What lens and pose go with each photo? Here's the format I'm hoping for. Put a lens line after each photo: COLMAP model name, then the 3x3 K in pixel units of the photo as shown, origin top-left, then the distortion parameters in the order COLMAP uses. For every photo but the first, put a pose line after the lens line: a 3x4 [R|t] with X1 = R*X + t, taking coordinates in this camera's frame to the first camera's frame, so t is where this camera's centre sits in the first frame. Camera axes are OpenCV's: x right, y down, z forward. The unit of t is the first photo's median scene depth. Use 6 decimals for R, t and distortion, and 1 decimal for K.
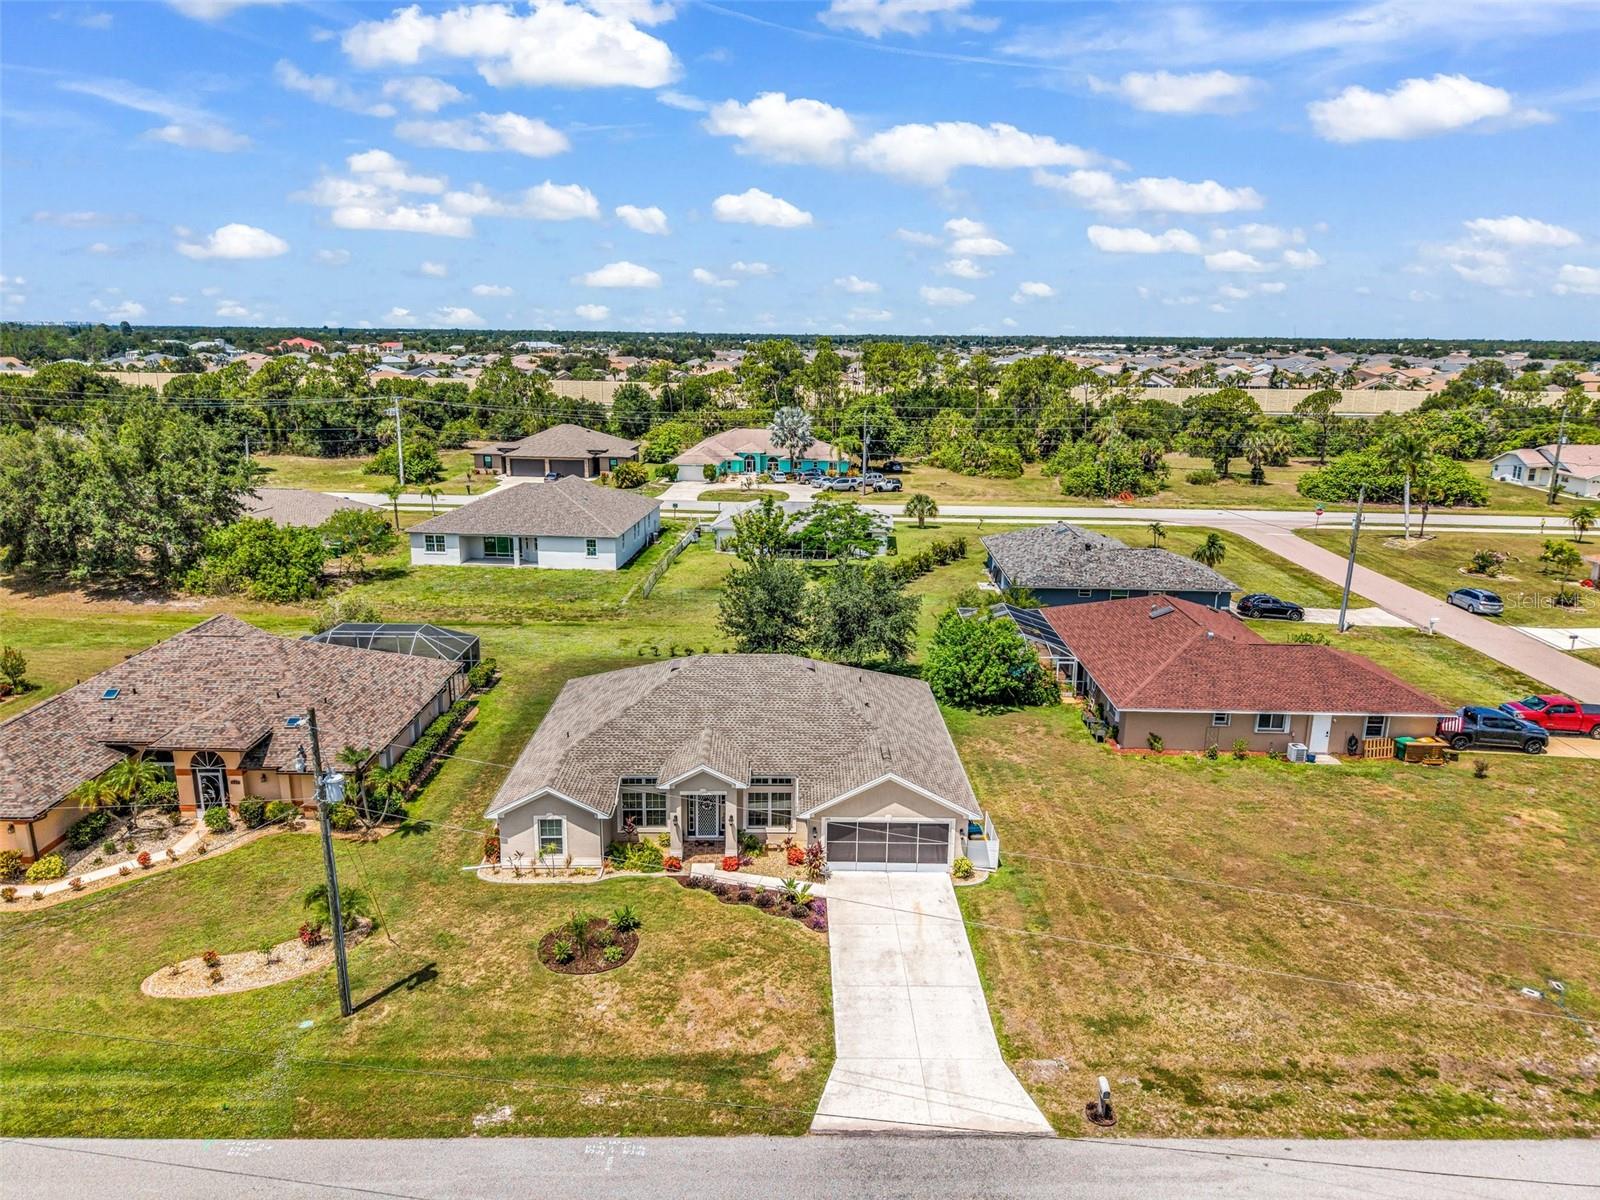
lens RADIAL K [[1070.3, 0, 798.0], [0, 1070.3, 593.7], [0, 0, 1]] dist [0.028039, -0.027153]
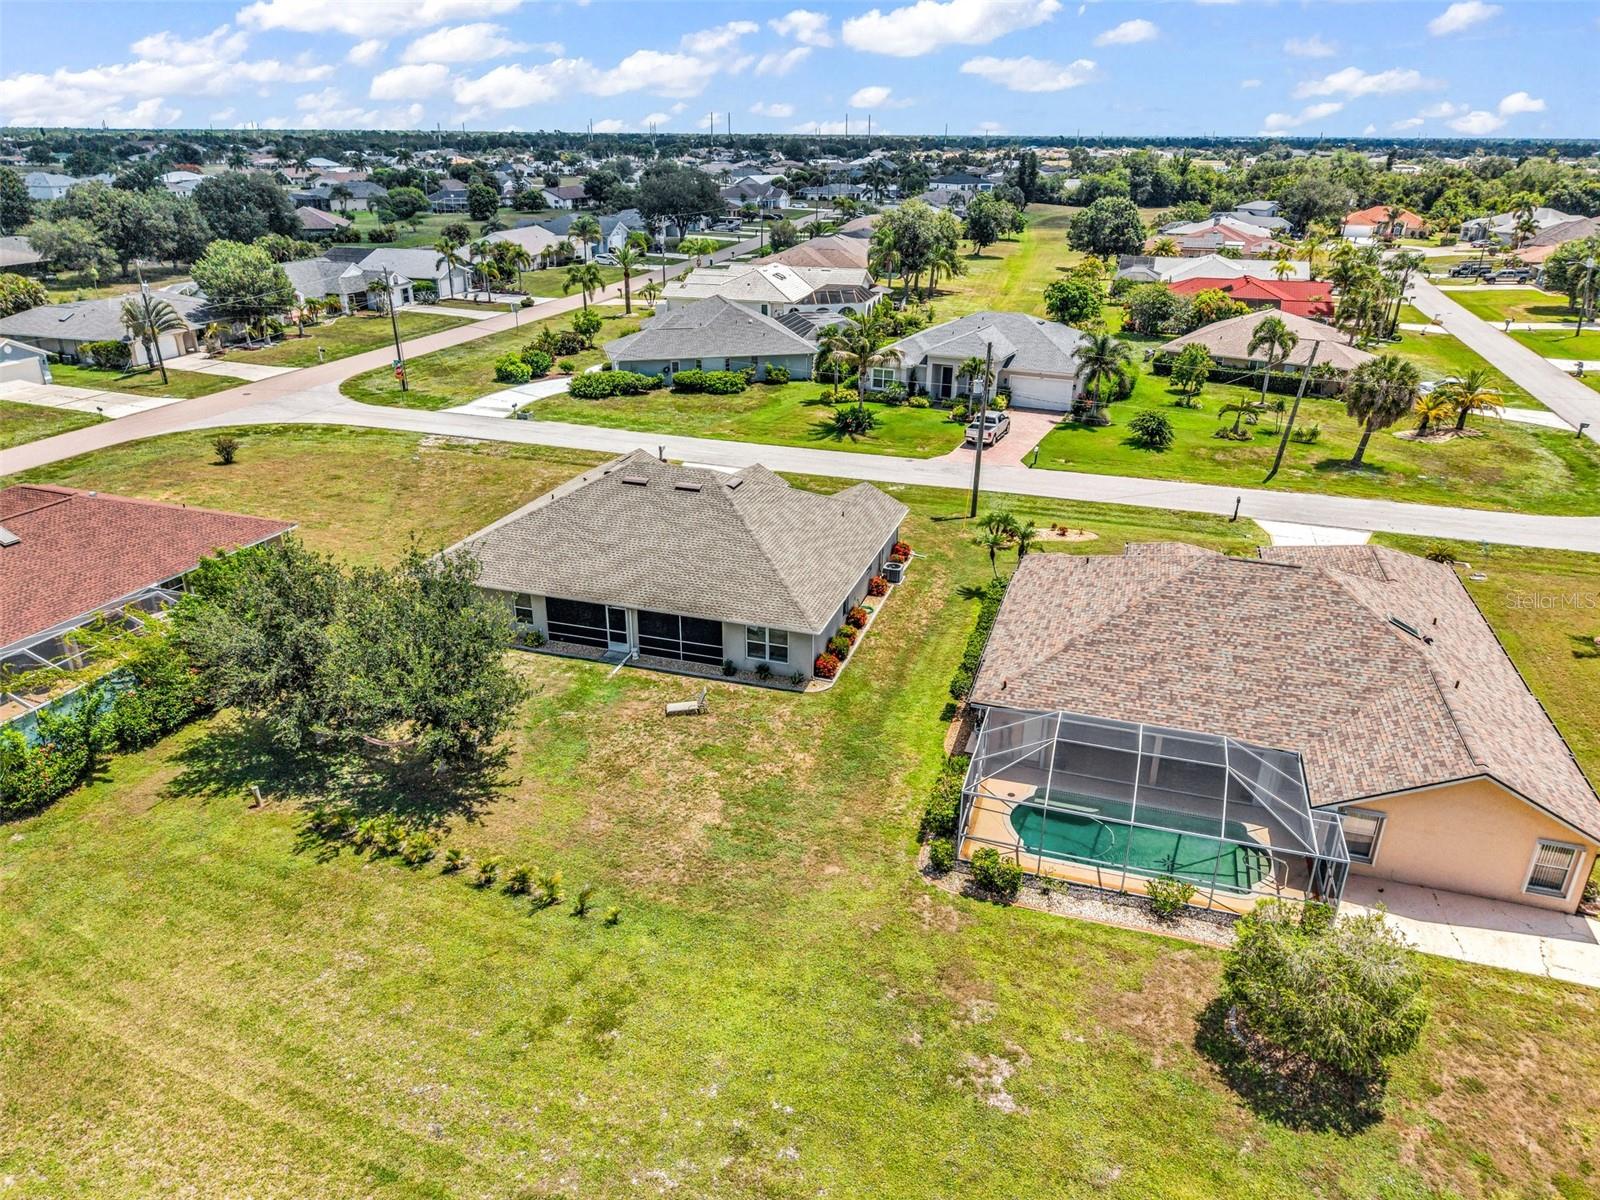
lens RADIAL K [[1076.0, 0, 794.5], [0, 1076.0, 603.5], [0, 0, 1]] dist [0.035280, -0.041935]
pose [[-0.946409, -0.144885, 0.288648, -0.559670], [0.058989, 0.801153, 0.595545, -0.515880], [-0.317537, 0.580657, -0.749672, 2.120154]]
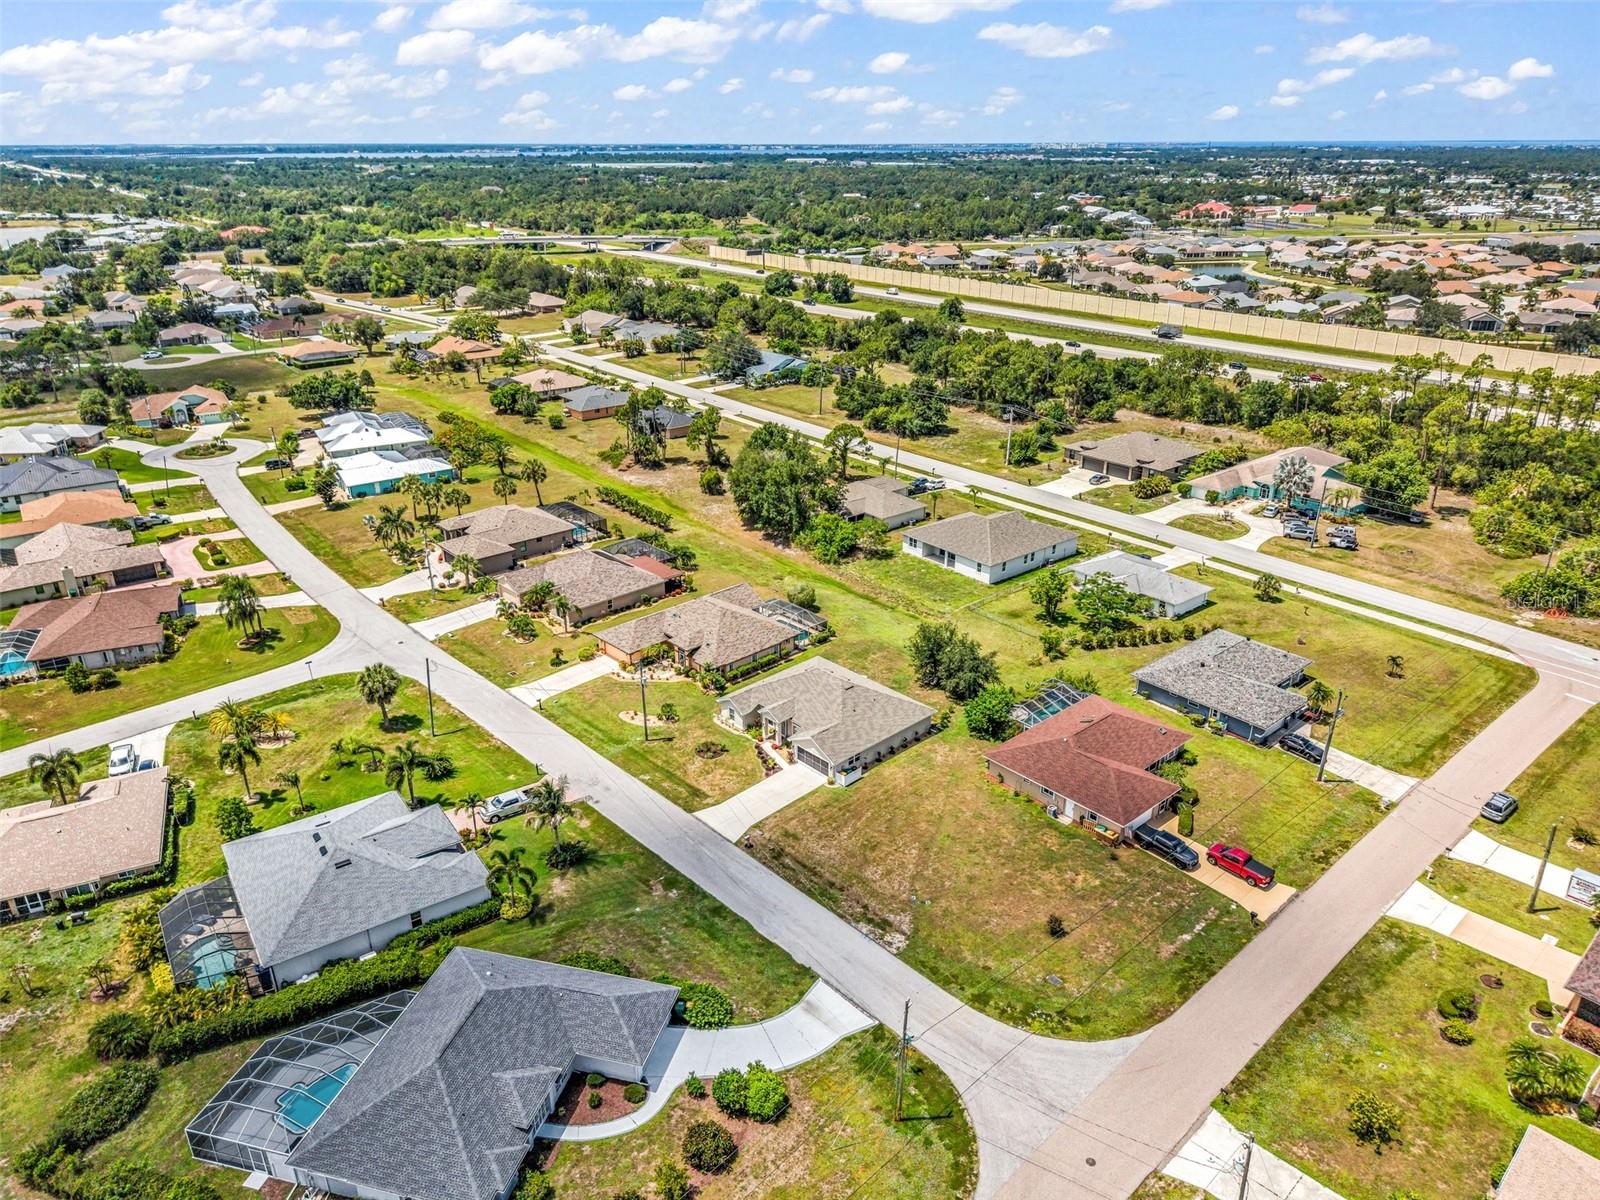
lens RADIAL K [[1072.6, 0, 808.4], [0, 1072.6, 572.7], [0, 0, 1]] dist [0.131019, -0.262043]
pose [[0.685380, 0.259862, -0.680240, 1.798410], [-0.165486, 0.965299, 0.202021, -0.770432], [0.709132, -0.025891, 0.704600, -0.899666]]
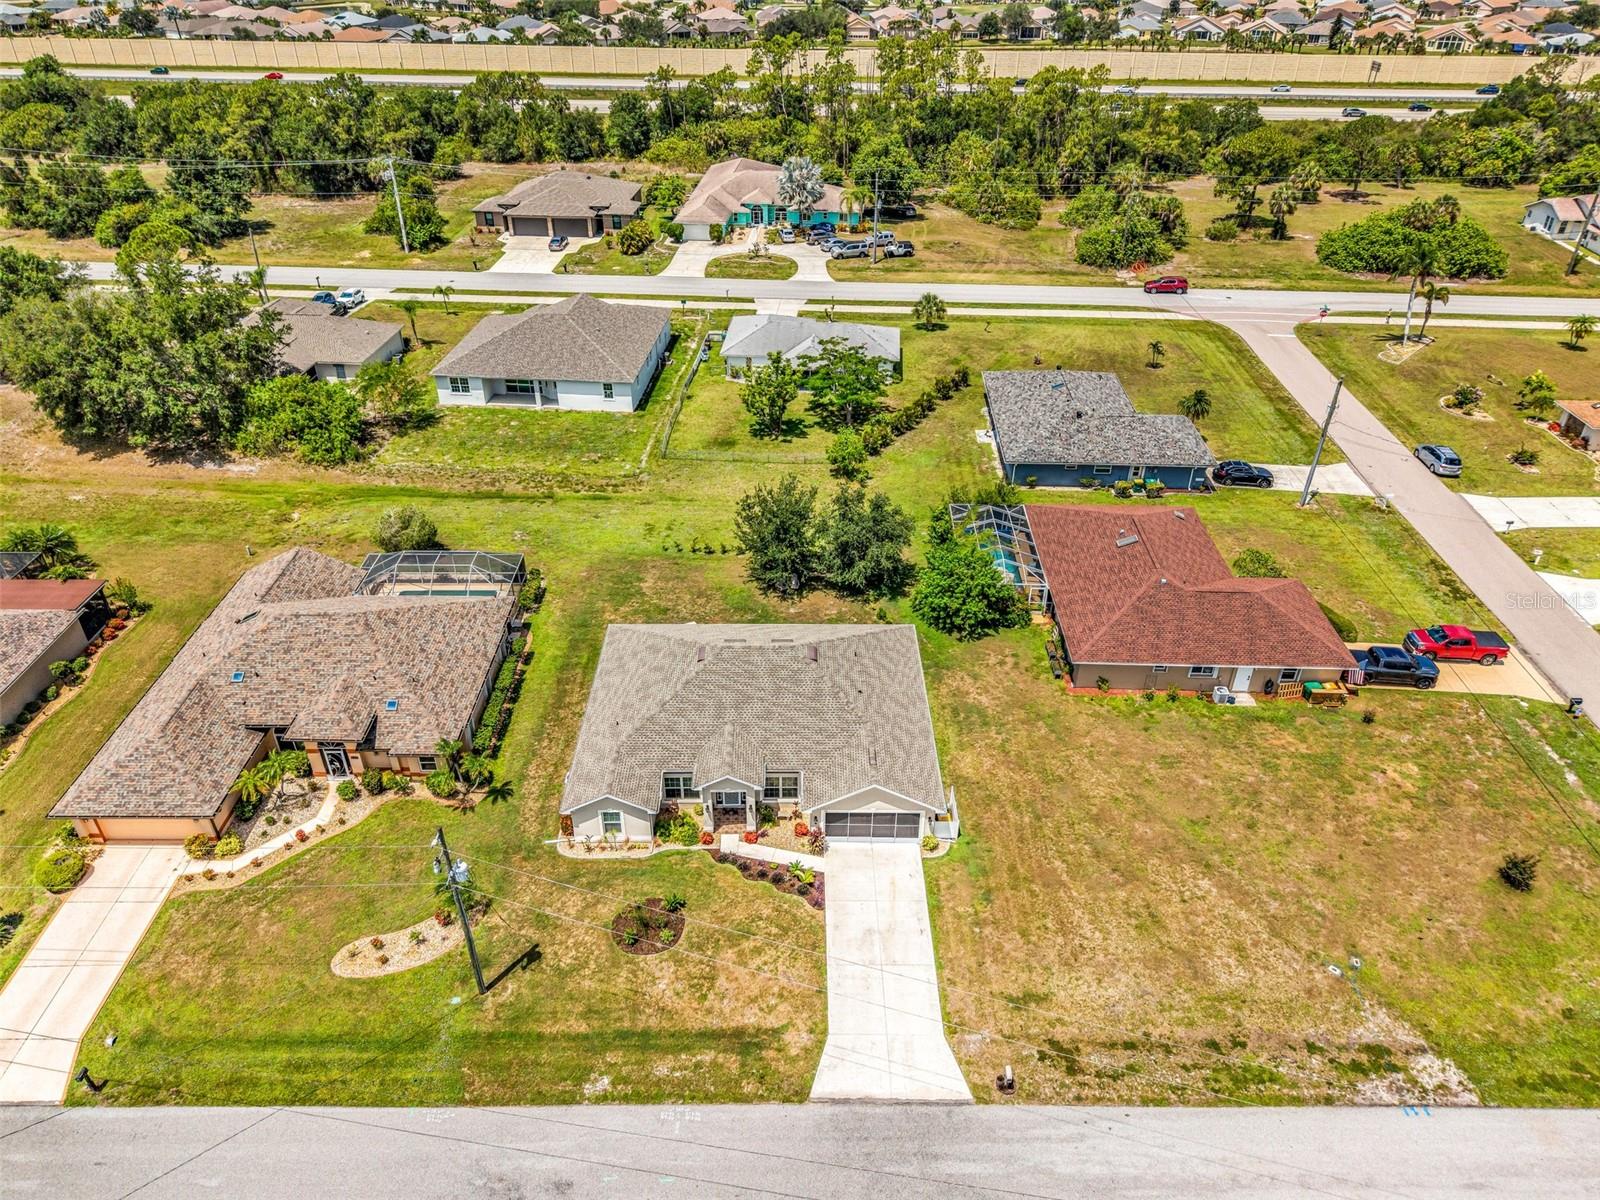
lens RADIAL K [[1070.3, 0, 798.0], [0, 1070.3, 593.7], [0, 0, 1]] dist [0.028039, -0.027153]
pose [[0.999929, -0.001807, -0.011775, 0.009914], [0.005562, 0.944882, 0.327365, -0.456333], [0.010534, -0.327407, 0.944825, -0.127494]]
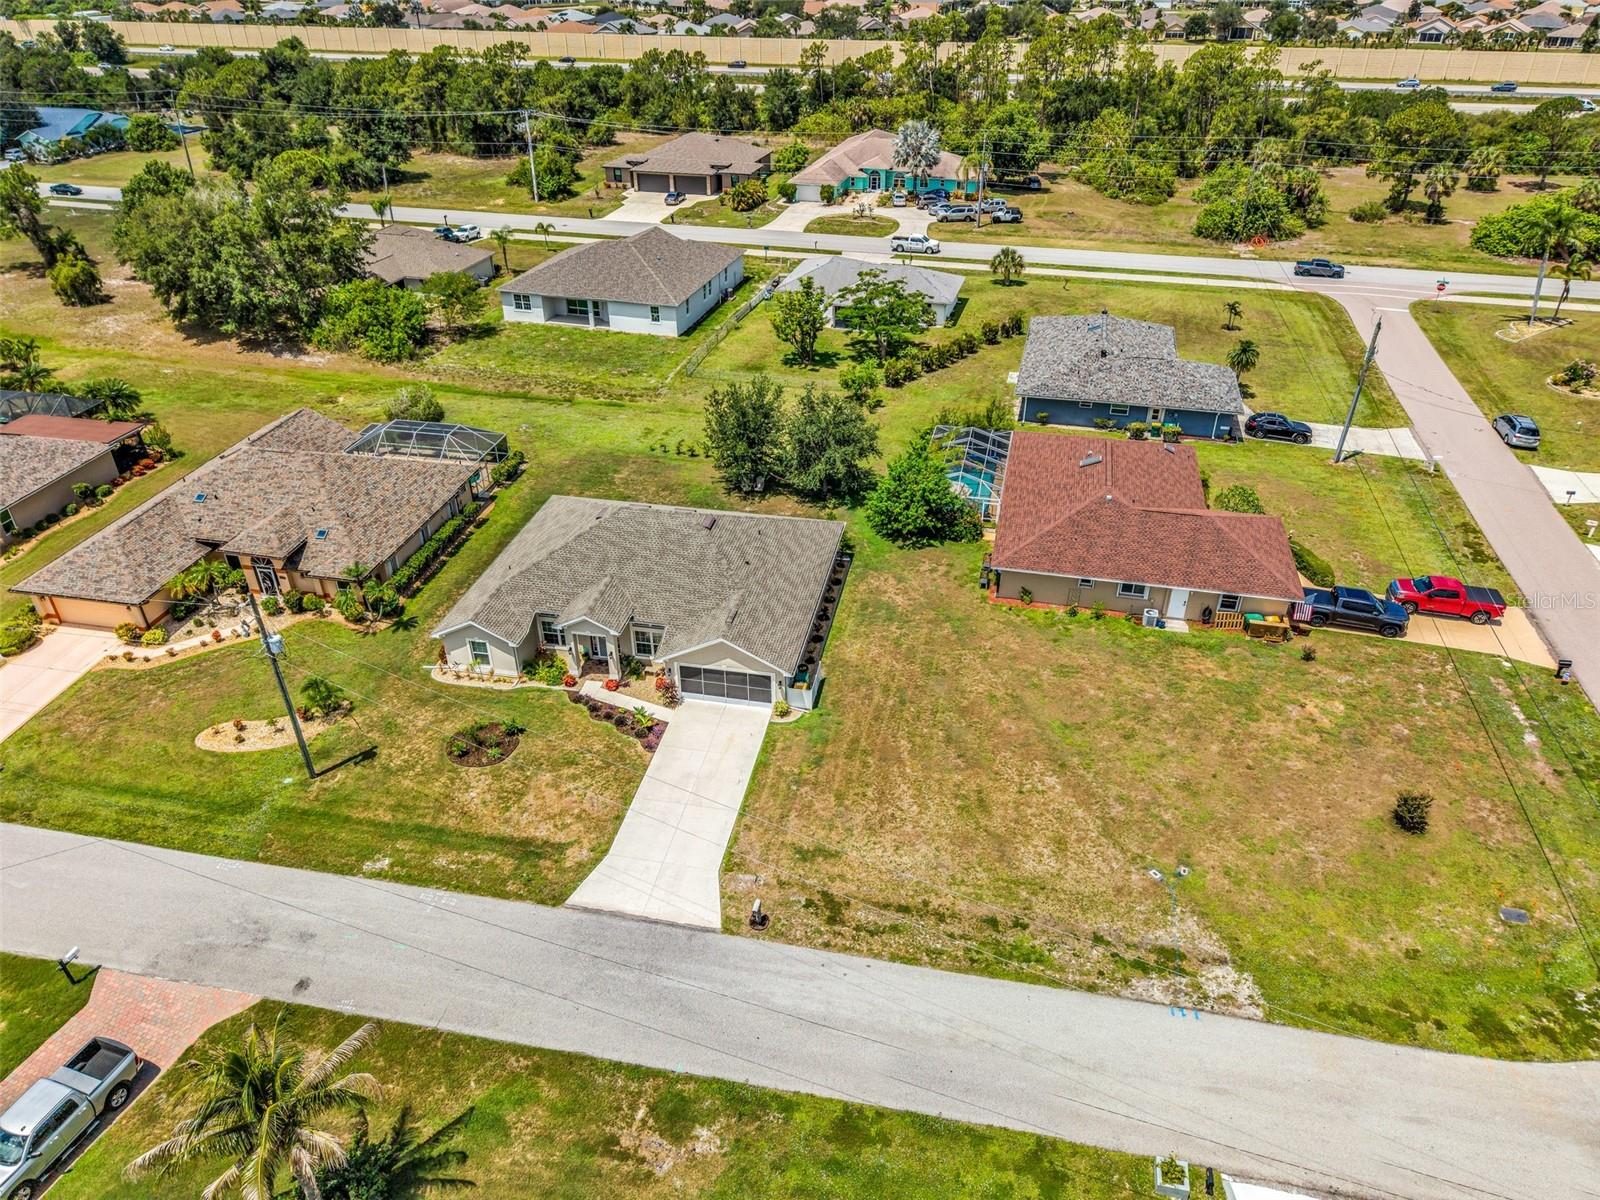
lens RADIAL K [[1070.3, 0, 798.0], [0, 1070.3, 593.7], [0, 0, 1]] dist [0.028039, -0.027153]
pose [[0.978450, 0.096357, -0.182623, 0.395319], [-0.034632, 0.948492, 0.314903, -0.279236], [0.203560, -0.301792, 0.931389, -0.143273]]
